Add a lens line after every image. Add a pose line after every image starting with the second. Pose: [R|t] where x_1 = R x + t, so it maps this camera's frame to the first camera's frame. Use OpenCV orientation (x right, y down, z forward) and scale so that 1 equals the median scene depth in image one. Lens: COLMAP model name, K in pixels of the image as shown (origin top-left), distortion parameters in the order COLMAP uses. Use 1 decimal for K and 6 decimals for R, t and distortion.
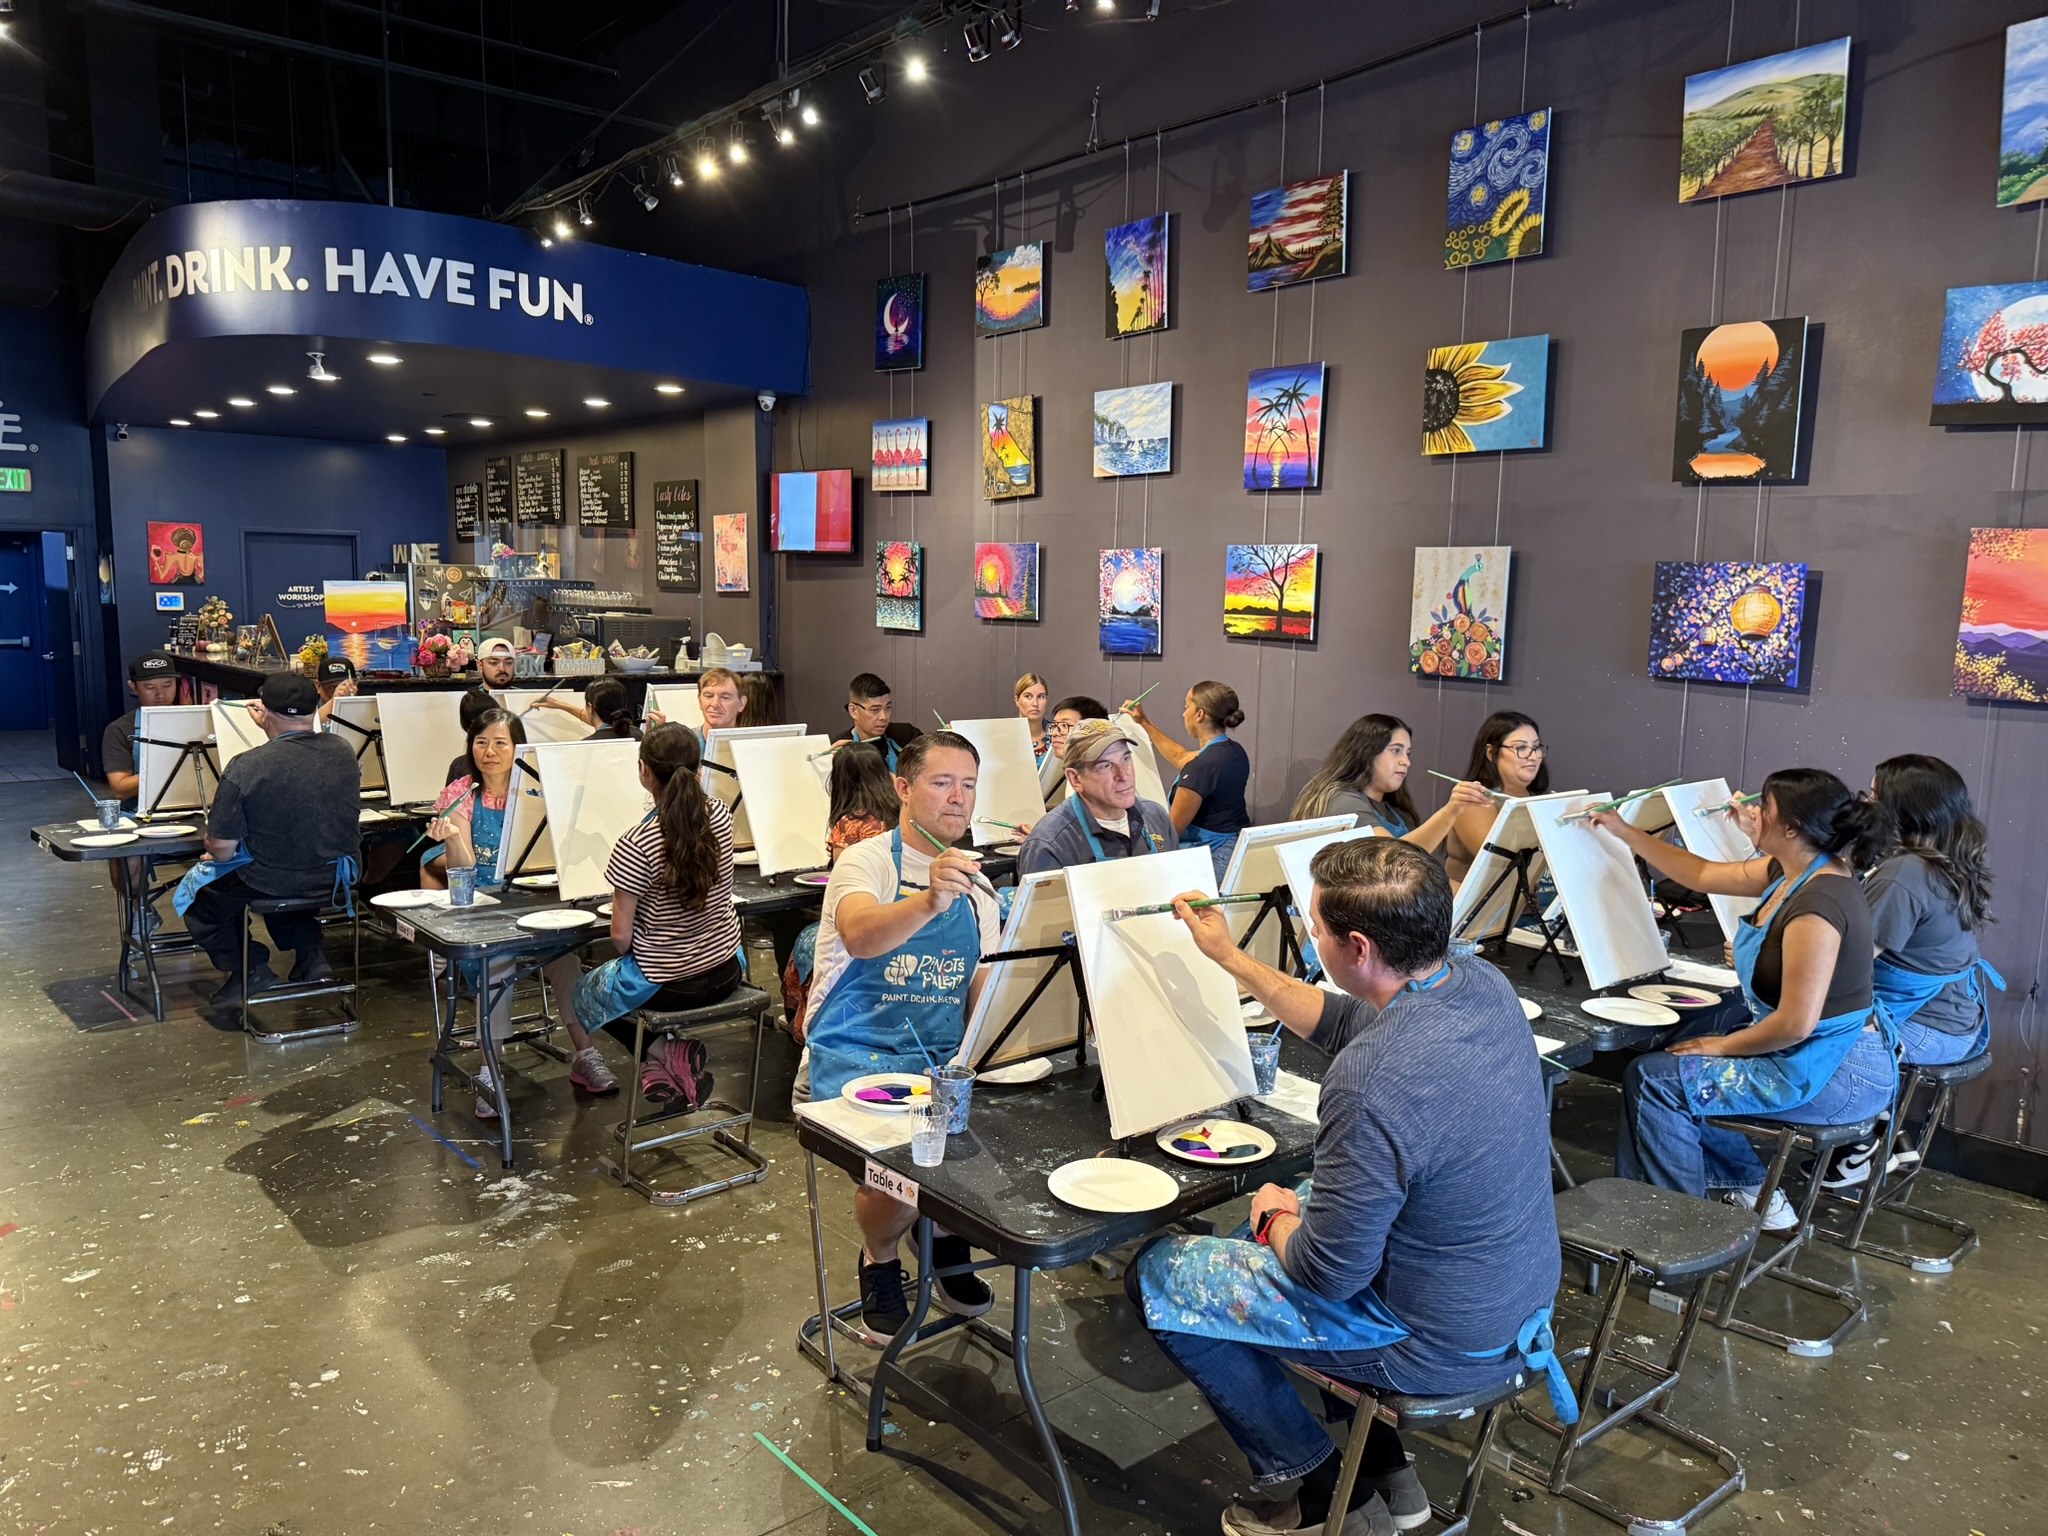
lens RADIAL K [[1466.3, 0, 990.6], [0, 1466.3, 825.8], [0, 0, 1]] dist [0.050046, -0.068842]
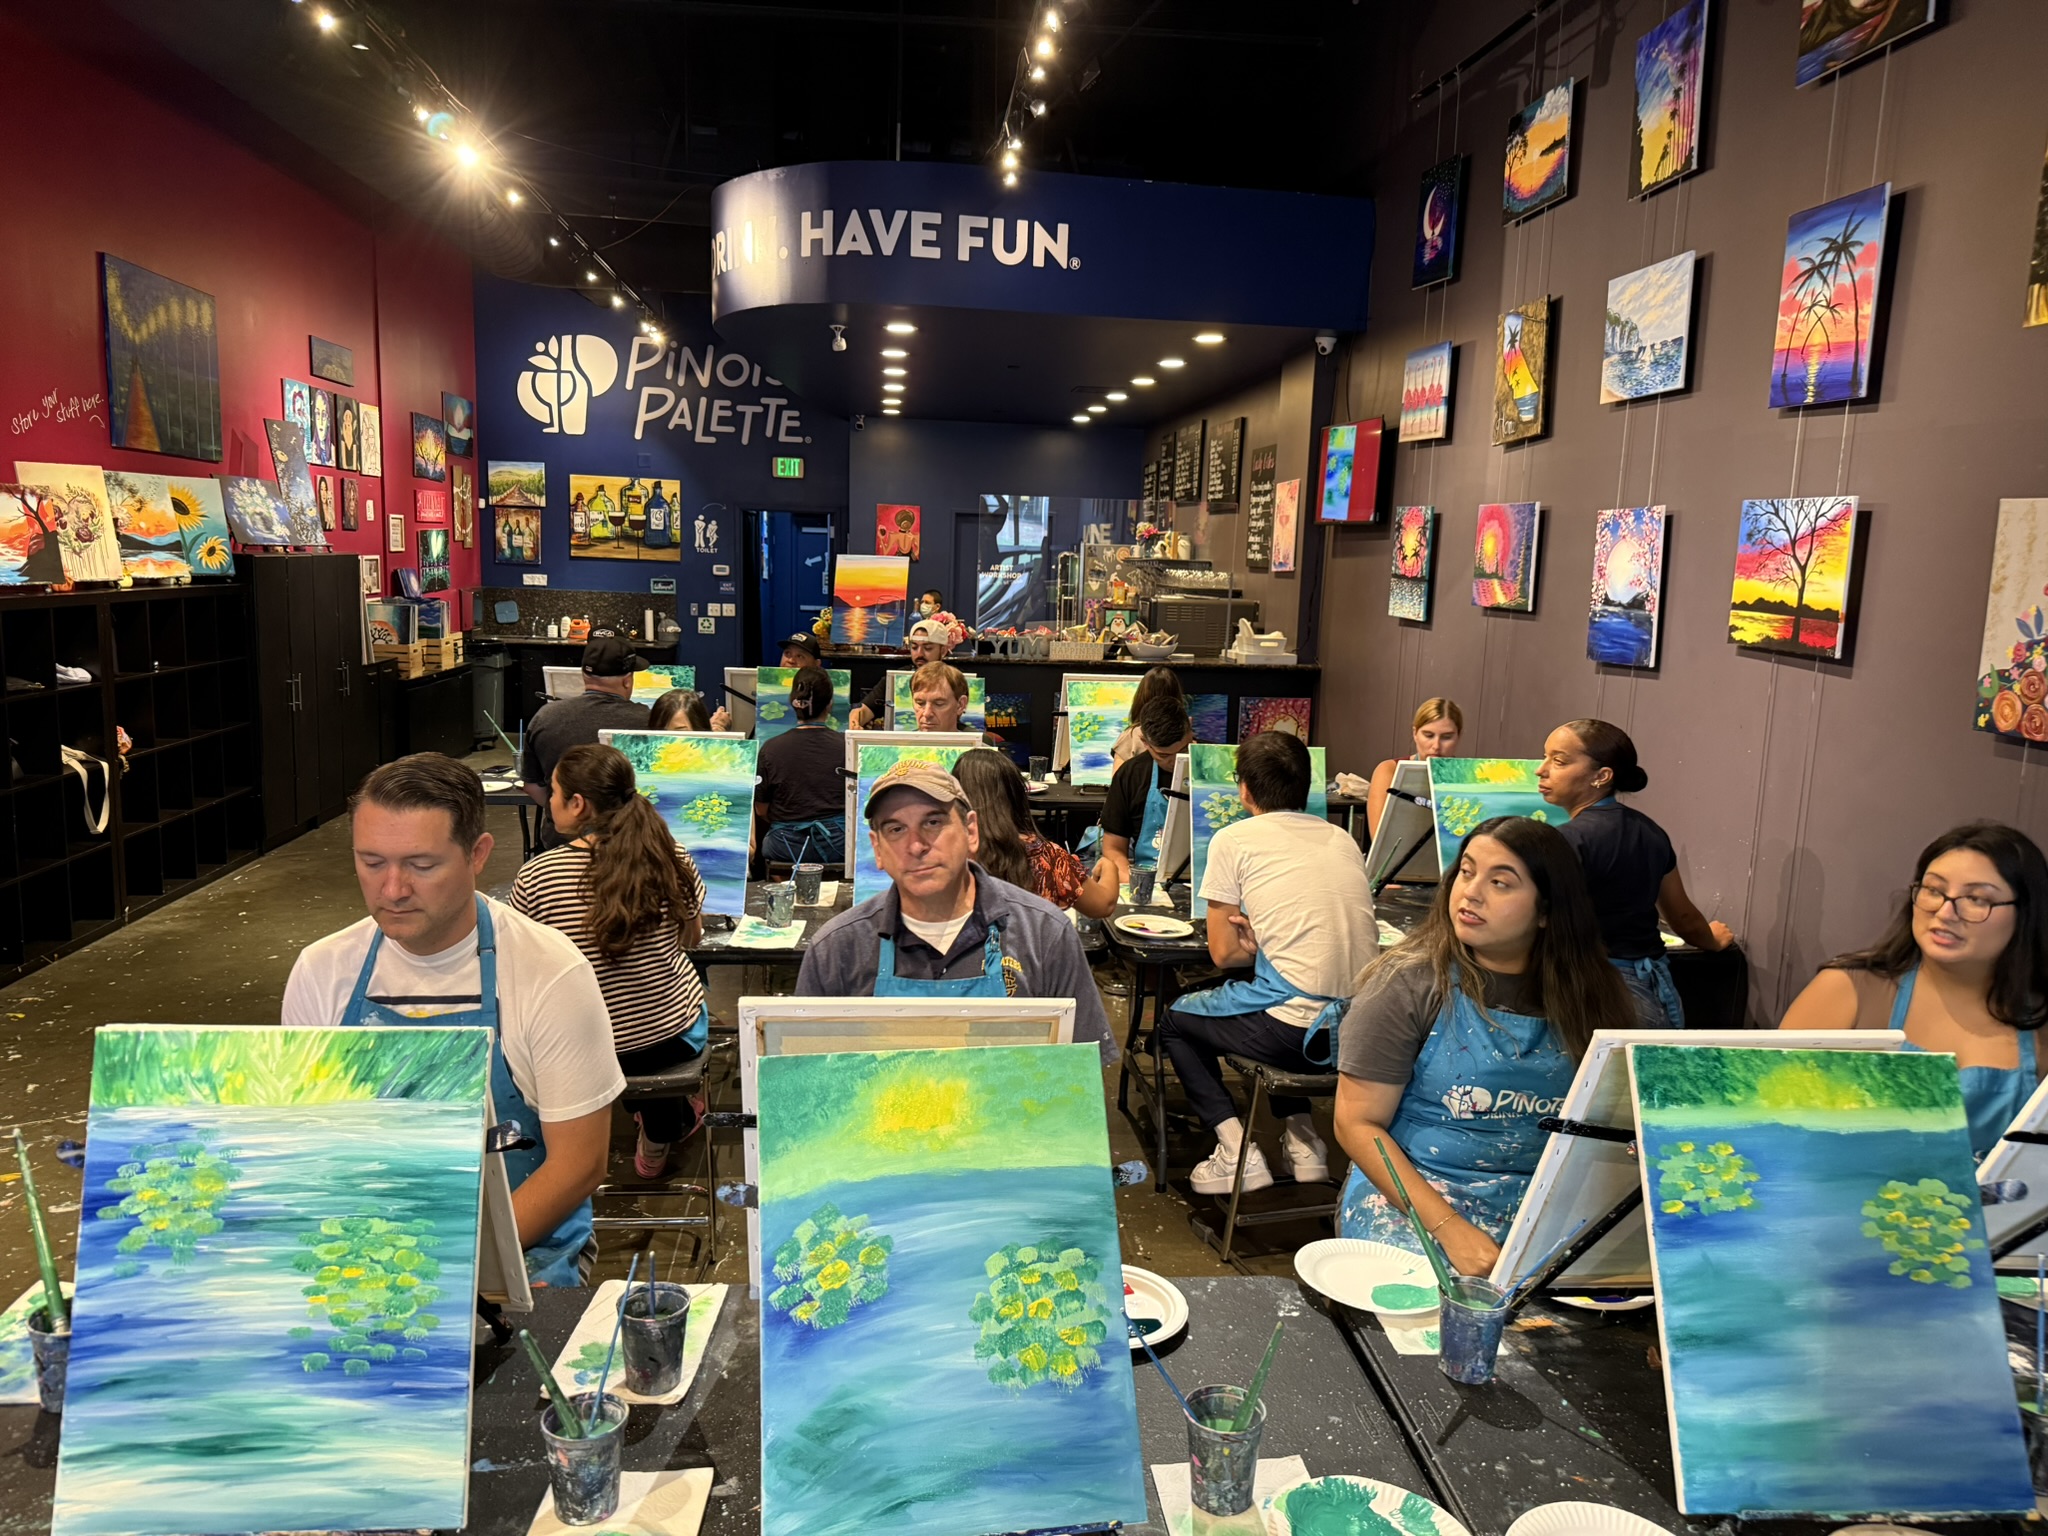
lens RADIAL K [[1466.3, 0, 1007.2], [0, 1466.3, 782.1], [0, 0, 1]] dist [0.050046, -0.068842]
pose [[0.819281, 0.095346, -0.565409, 0.236285], [-0.106334, 0.994238, 0.013582, -0.041220], [0.563446, 0.048995, 0.824699, 0.272092]]
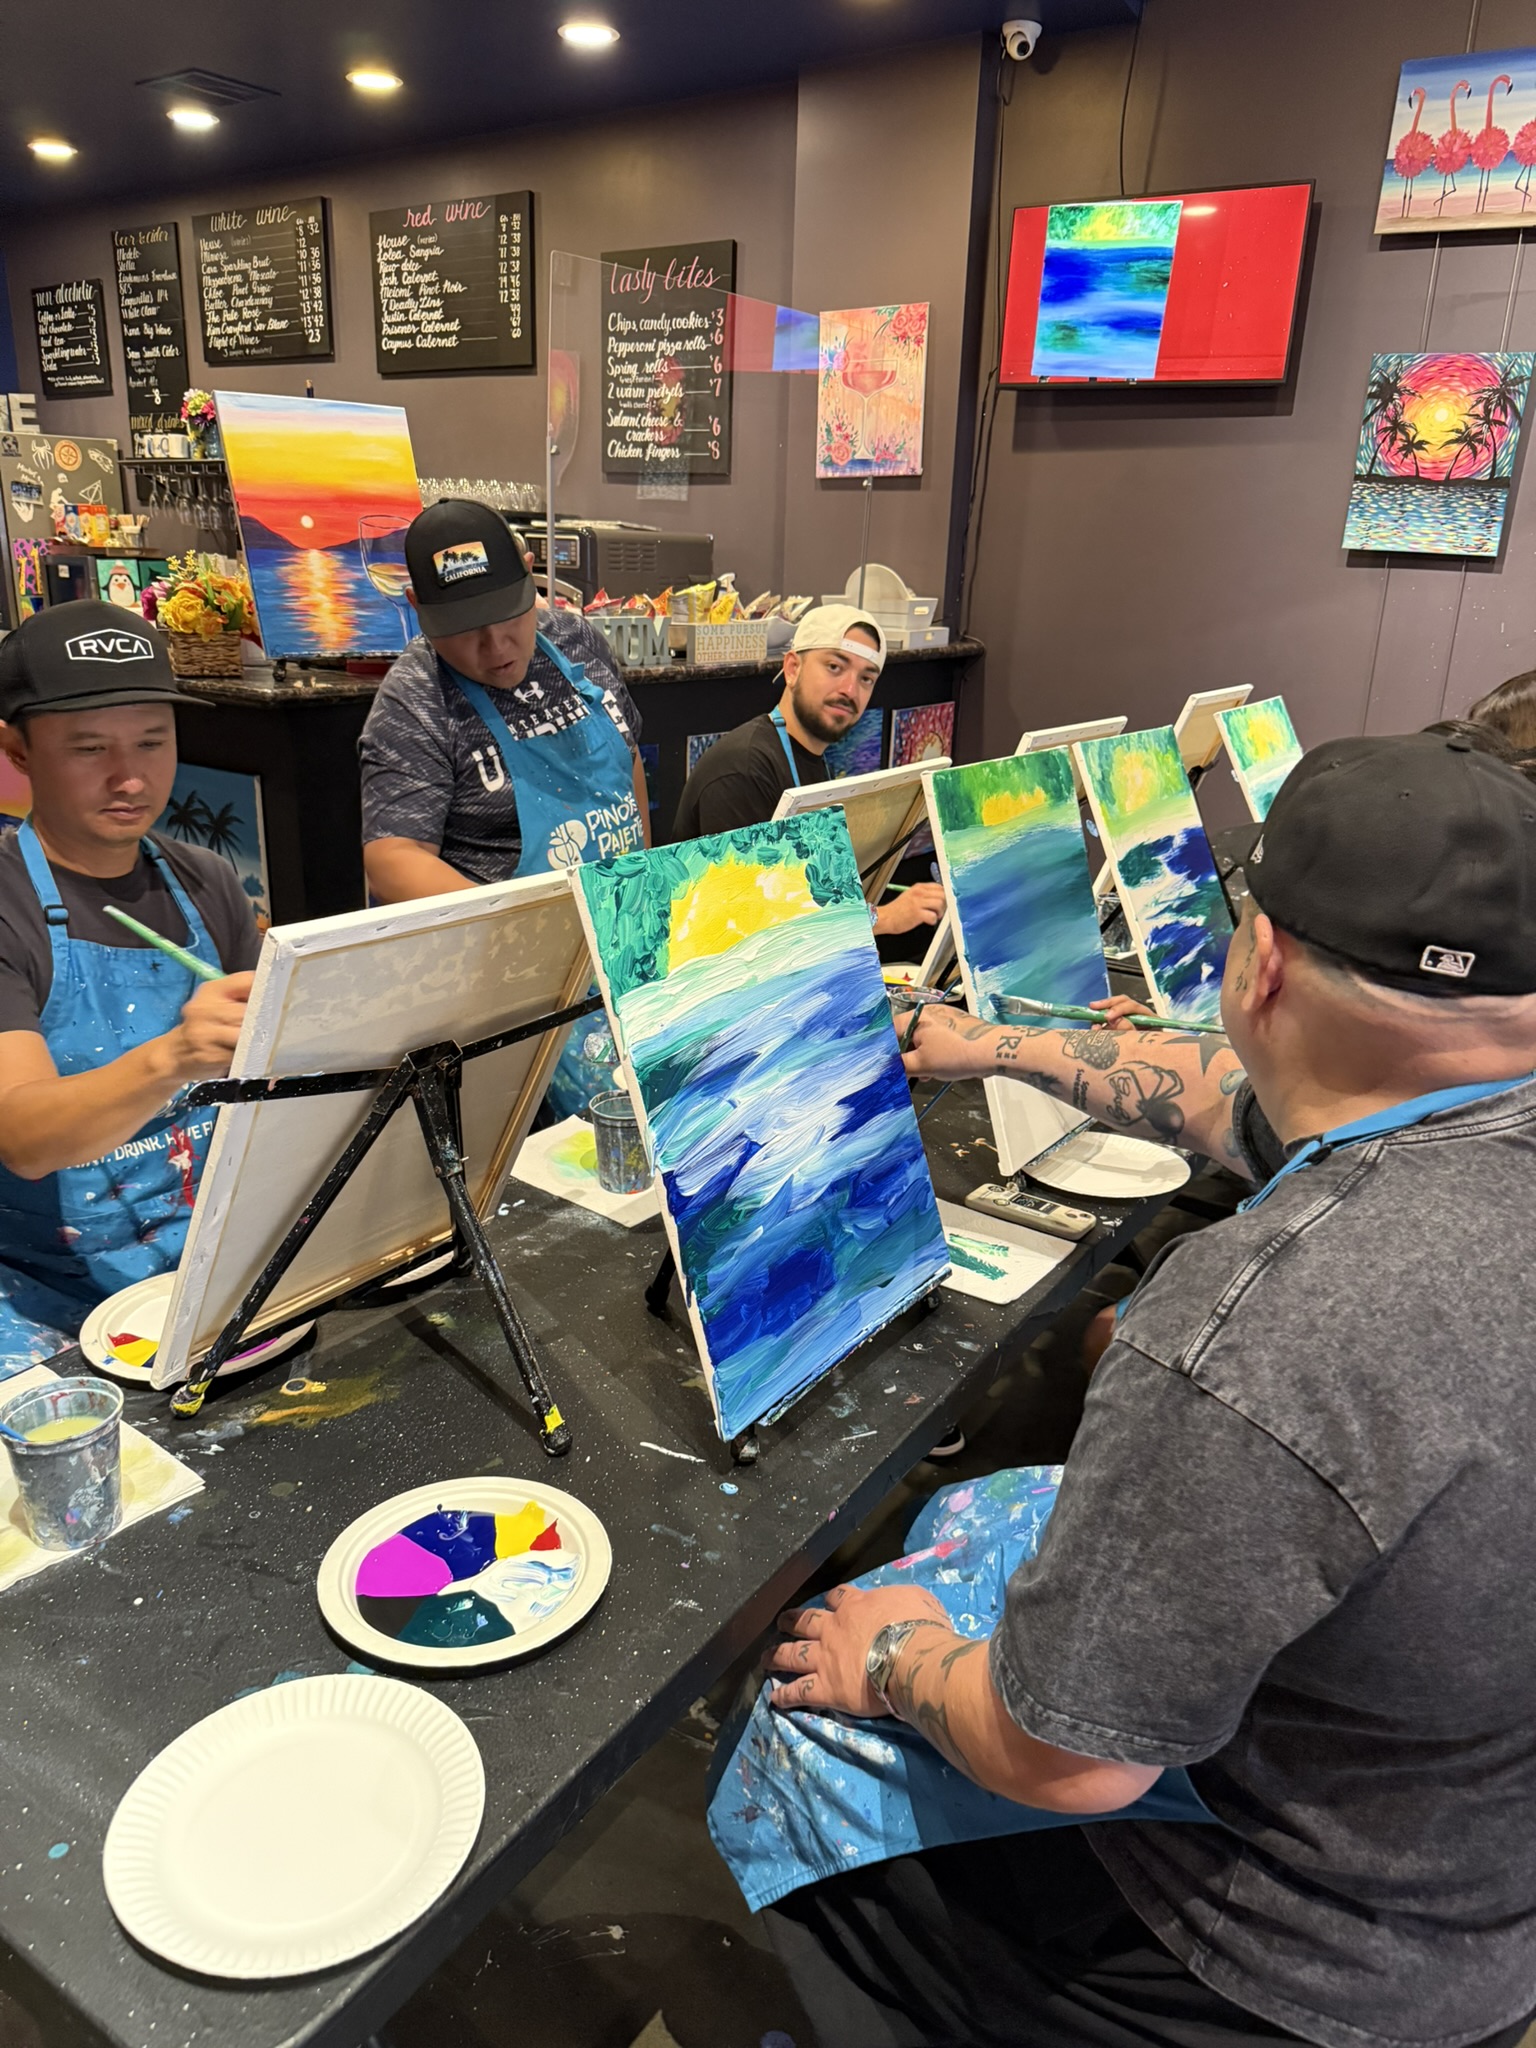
lens RADIAL K [[1466.3, 0, 720.7], [0, 1466.3, 1063.9], [0, 0, 1]] dist [0.050046, -0.068842]
pose [[0.974981, -0.061453, 0.213624, -0.437588], [0.021515, 0.982603, 0.184467, -0.073573], [-0.221244, -0.175256, 0.959342, 0.635551]]
